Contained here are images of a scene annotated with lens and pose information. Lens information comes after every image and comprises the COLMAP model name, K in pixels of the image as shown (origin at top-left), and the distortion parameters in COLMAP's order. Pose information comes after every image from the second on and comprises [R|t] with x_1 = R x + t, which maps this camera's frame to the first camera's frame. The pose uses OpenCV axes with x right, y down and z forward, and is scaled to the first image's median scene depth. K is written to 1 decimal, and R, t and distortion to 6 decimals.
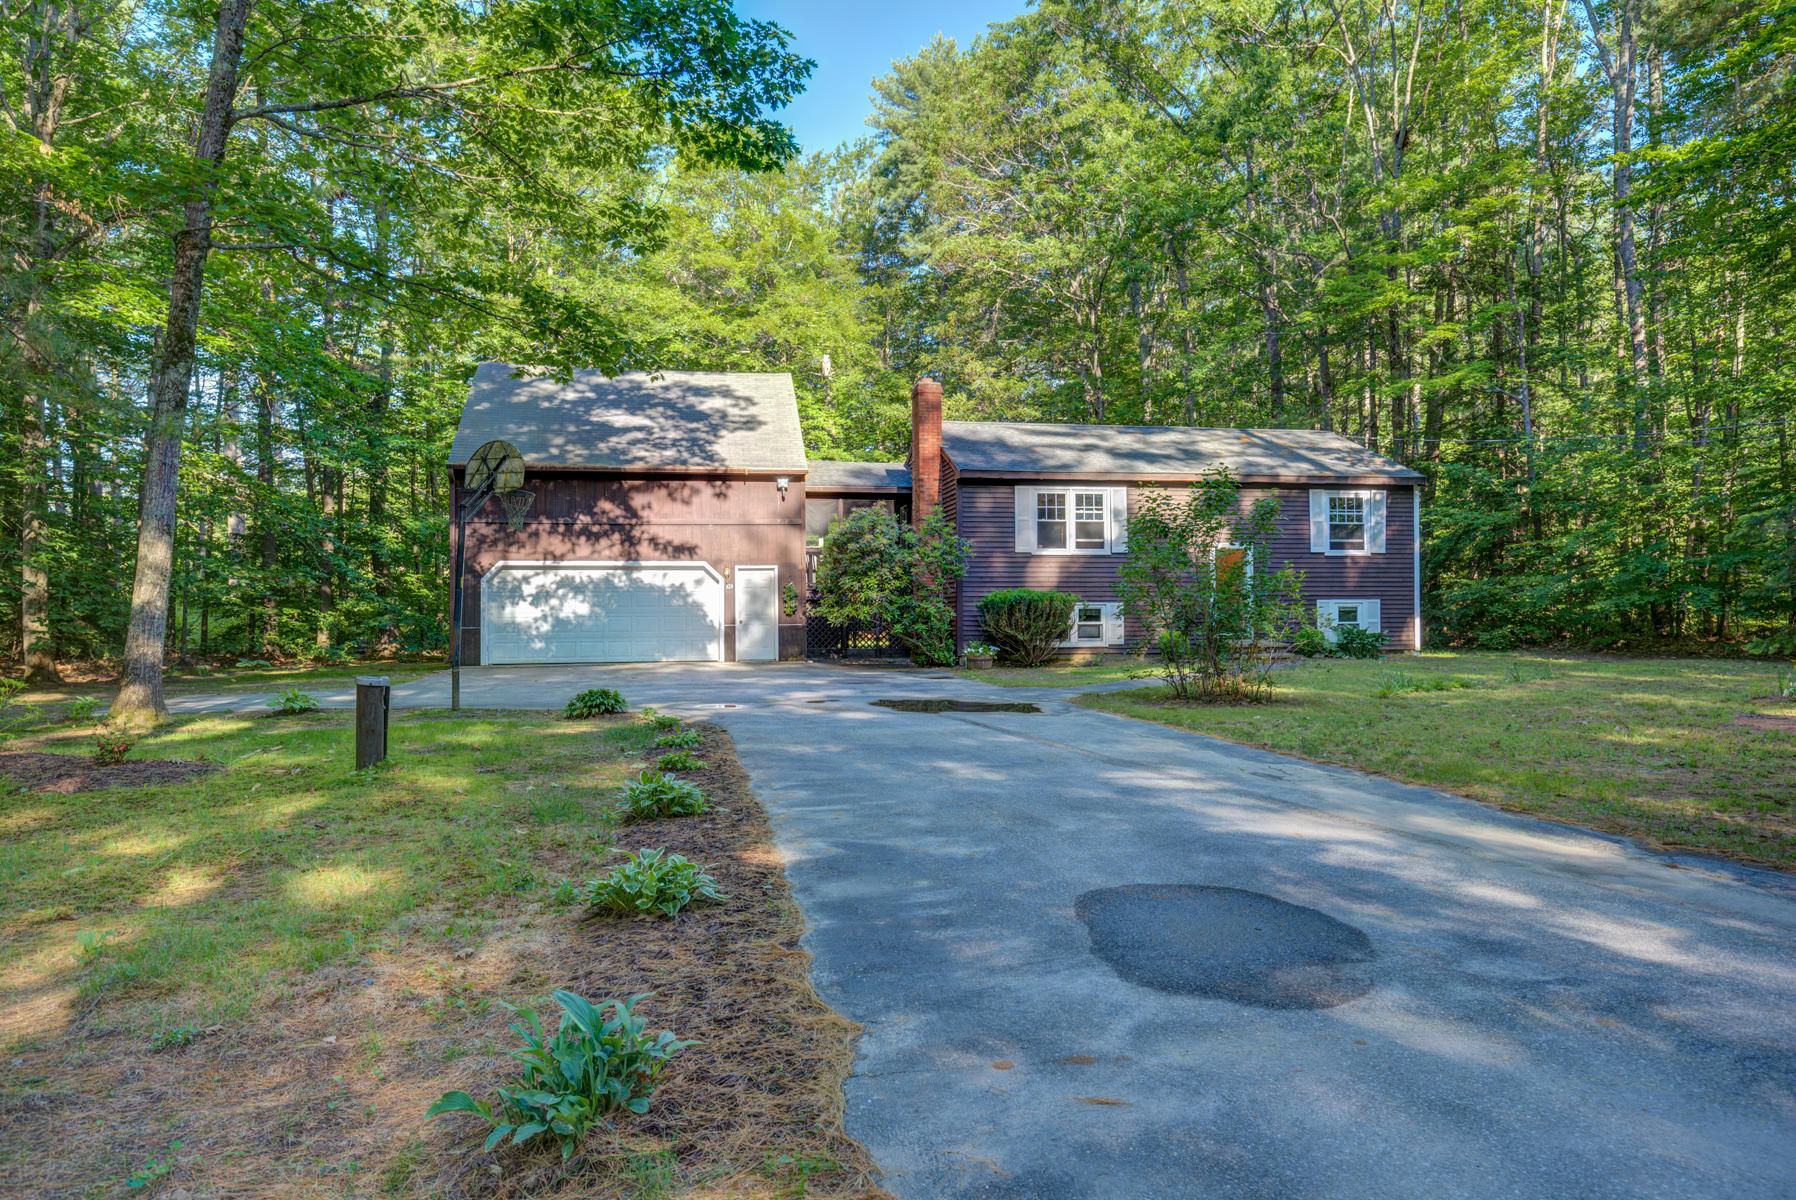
lens RADIAL K [[1181.2, 0, 897.4], [0, 1181.2, 587.5], [0, 0, 1]] dist [0.007079, 0.001499]
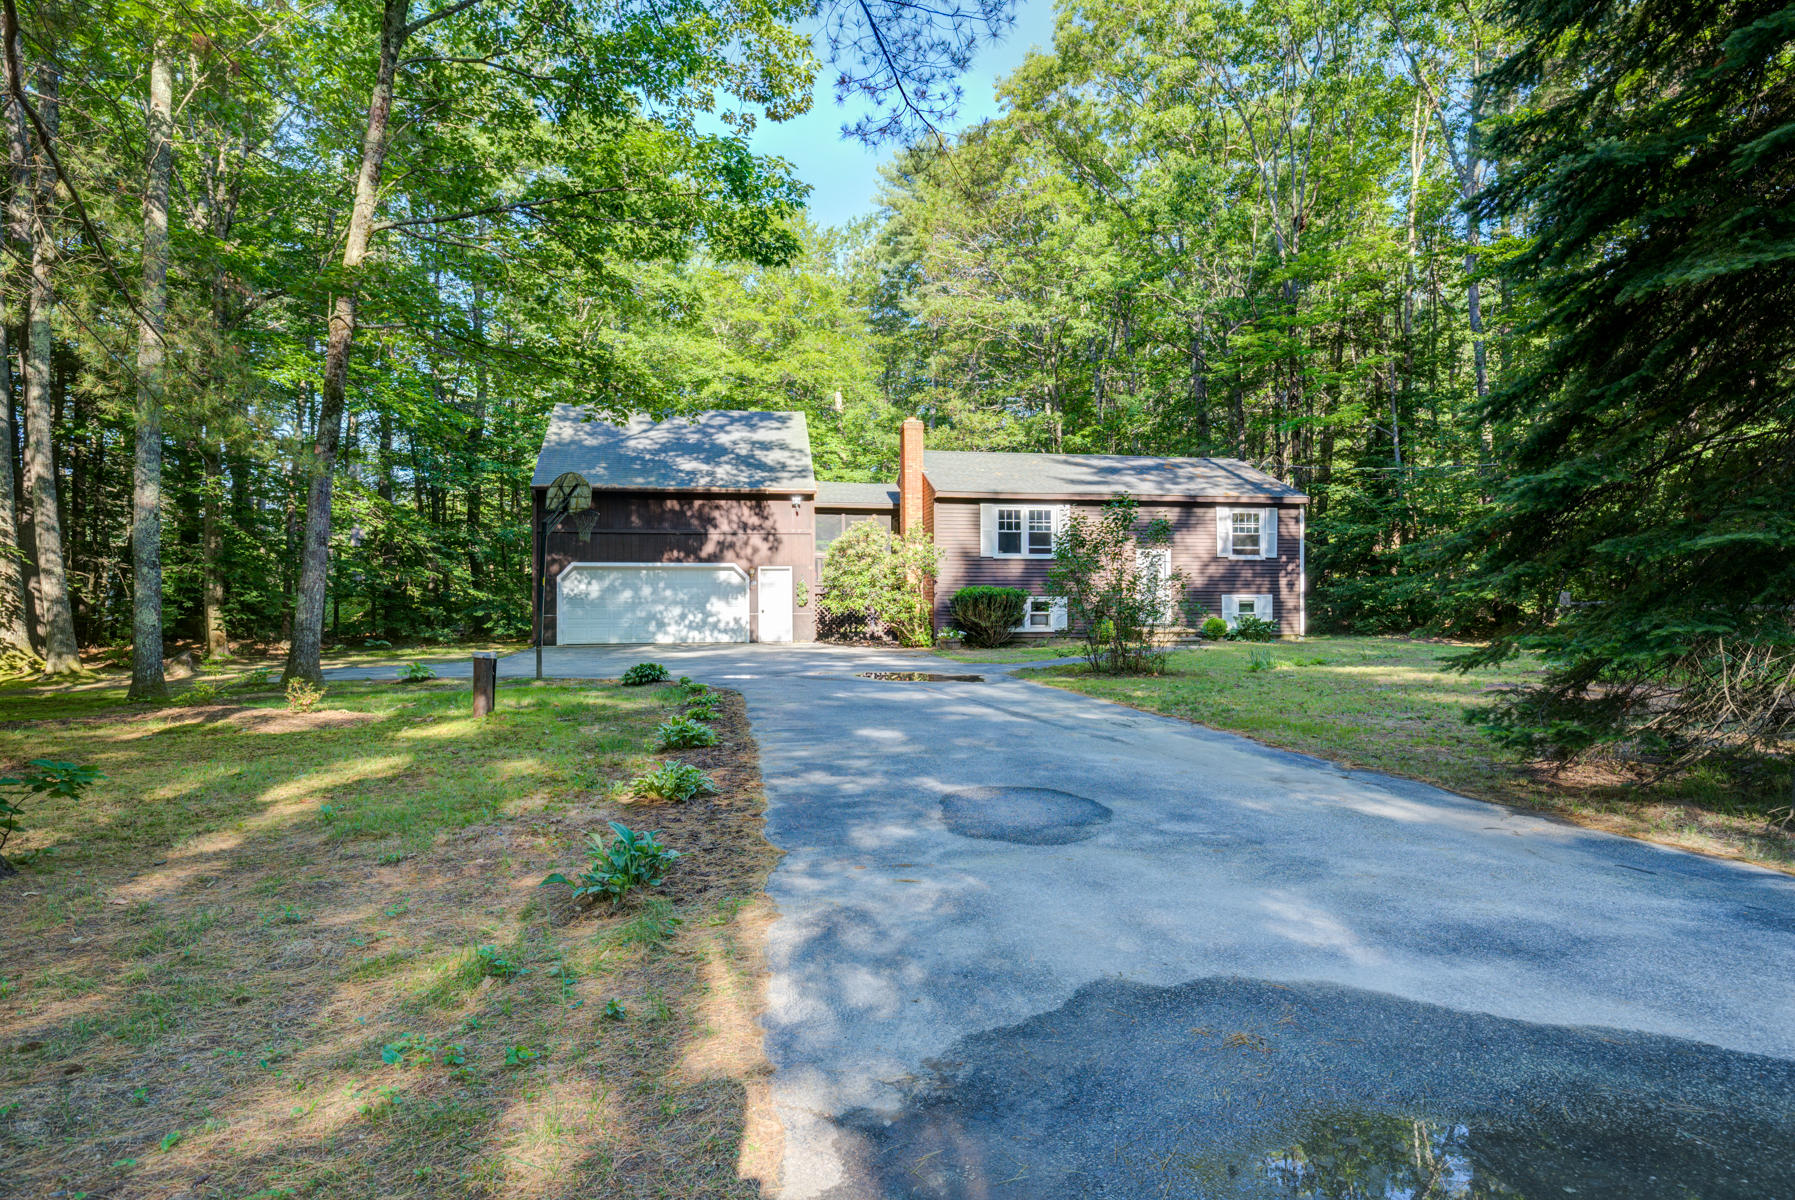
lens RADIAL K [[987.8, 0, 894.2], [0, 987.8, 589.0], [0, 0, 1]] dist [-0.003998, -0.000298]
pose [[0.999965, 0.002324, -0.008088, 0.016168], [-0.002264, 0.999970, 0.007384, -0.002928], [0.008105, -0.007365, 0.999940, -0.051881]]
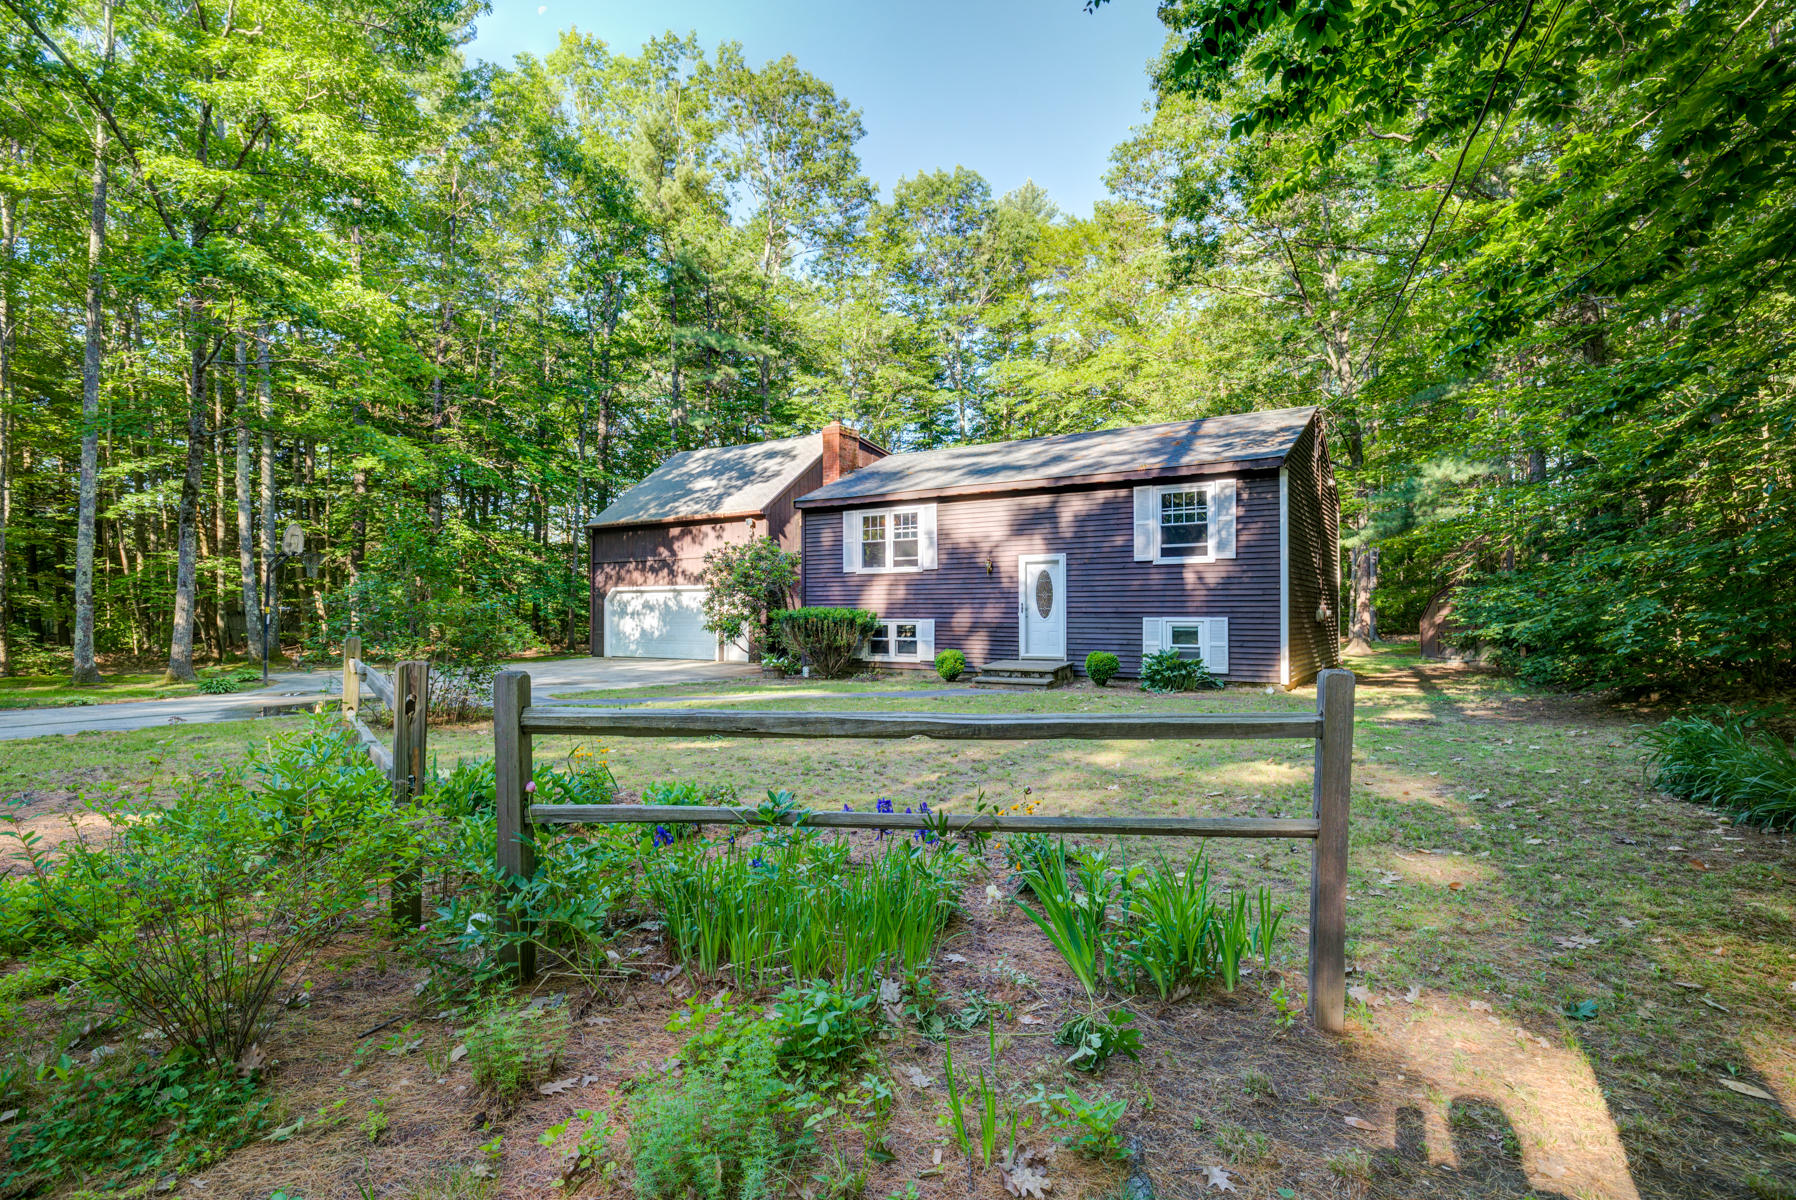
lens RADIAL K [[892.7, 0, 899.5], [0, 892.7, 615.9], [0, 0, 1]] dist [-0.002166, -0.000173]
pose [[0.721411, 0.001609, -0.692505, 0.691429], [0.001761, 0.999990, 0.004158, 0.006135], [0.692505, -0.004219, 0.721401, 0.436048]]
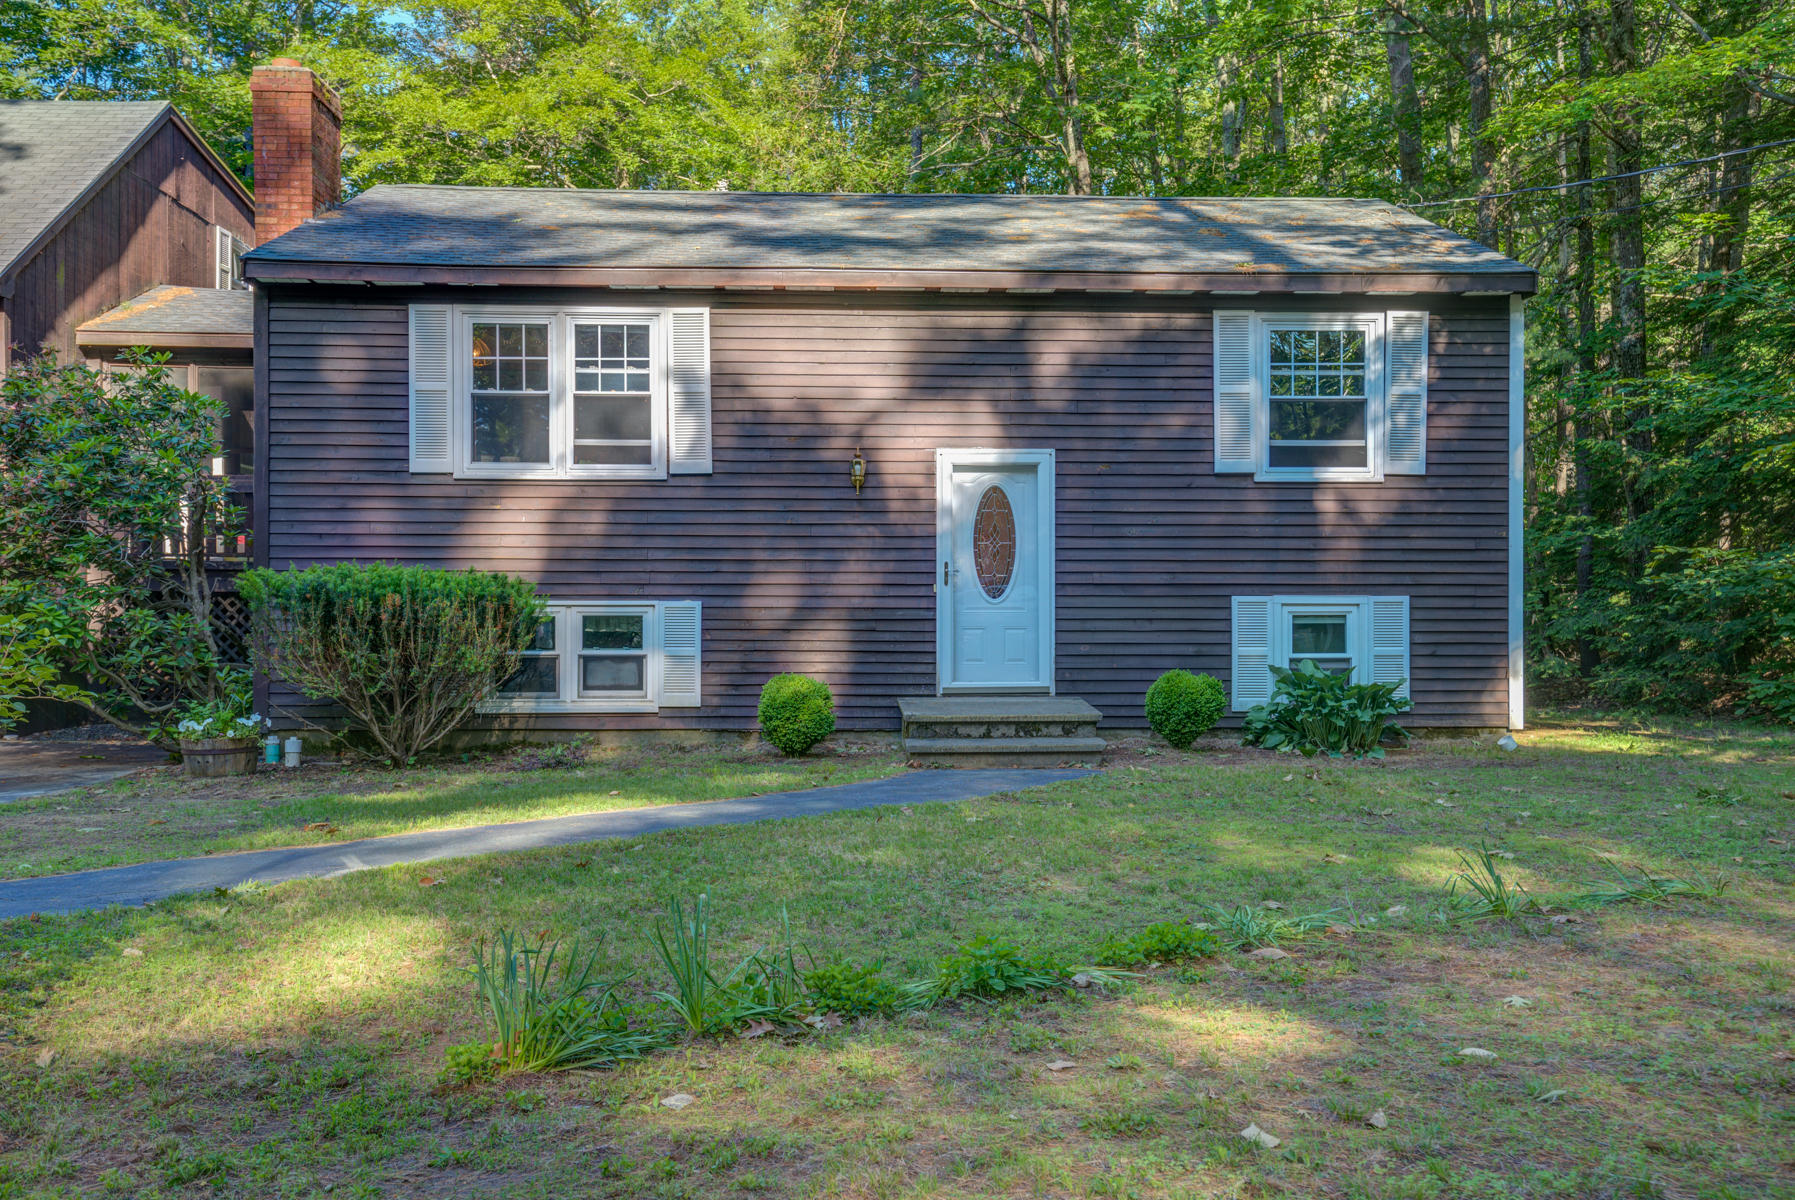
lens RADIAL K [[1688.8, 0, 898.3], [0, 1688.8, 590.2], [0, 0, 1]] dist [0.028929, 0.000000]
pose [[0.990743, 0.004864, -0.135661, 0.332096], [-0.003307, 0.999926, 0.011697, 0.002270], [0.135708, -0.011140, 0.990686, 0.452514]]
